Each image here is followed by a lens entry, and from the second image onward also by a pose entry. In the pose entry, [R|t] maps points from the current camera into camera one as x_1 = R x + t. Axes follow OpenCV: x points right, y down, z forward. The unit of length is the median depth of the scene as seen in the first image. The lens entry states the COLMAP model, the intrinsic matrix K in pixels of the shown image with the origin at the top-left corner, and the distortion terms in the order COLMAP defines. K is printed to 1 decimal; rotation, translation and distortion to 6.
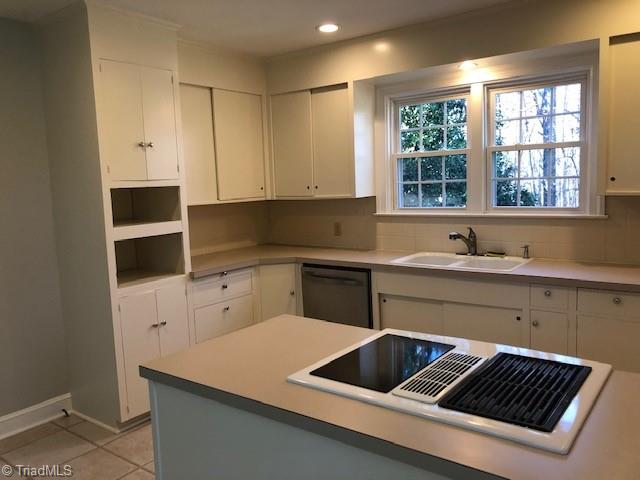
lens RADIAL K [[527.8, 0, 320.0], [0, 527.8, 240.0], [0, 0, 1]] dist [0.066746, -0.117880]
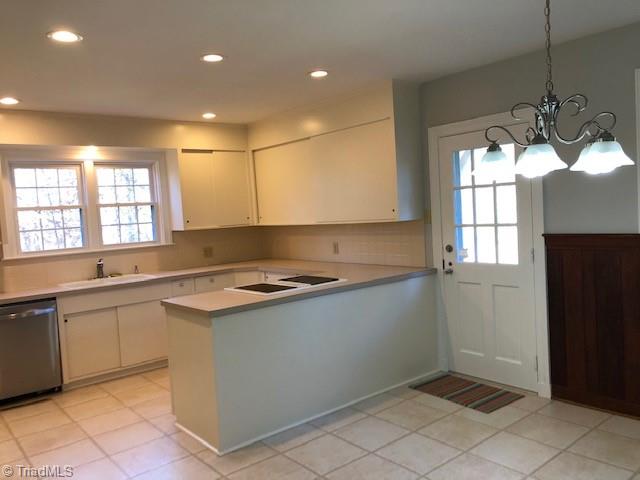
lens RADIAL K [[525.5, 0, 320.0], [0, 525.5, 240.0], [0, 0, 1]] dist [0.069887, -0.072454]
pose [[0.244573, -0.042563, 0.968696, -1.005025], [0.159099, 0.987257, 0.003210, 0.017589], [-0.956489, 0.153334, 0.248228, 0.069647]]
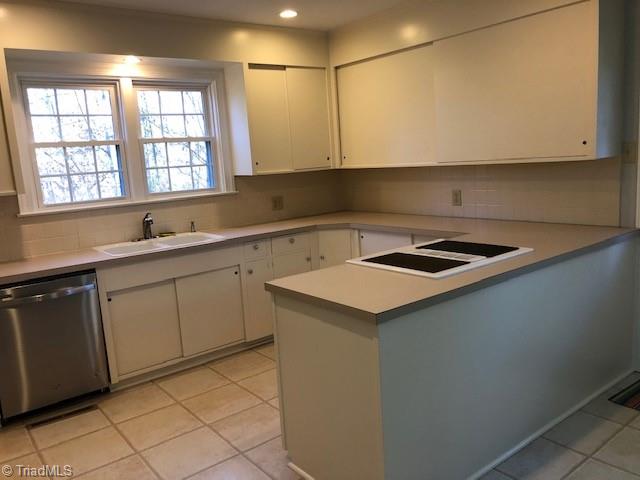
lens RADIAL K [[525.5, 0, 320.0], [0, 525.5, 240.0], [0, 0, 1]] dist [0.069887, -0.072454]
pose [[0.260827, -0.143689, 0.954632, -0.686003], [0.161610, 0.981406, 0.103564, -0.025429], [-0.951762, 0.127266, 0.279199, 0.393143]]
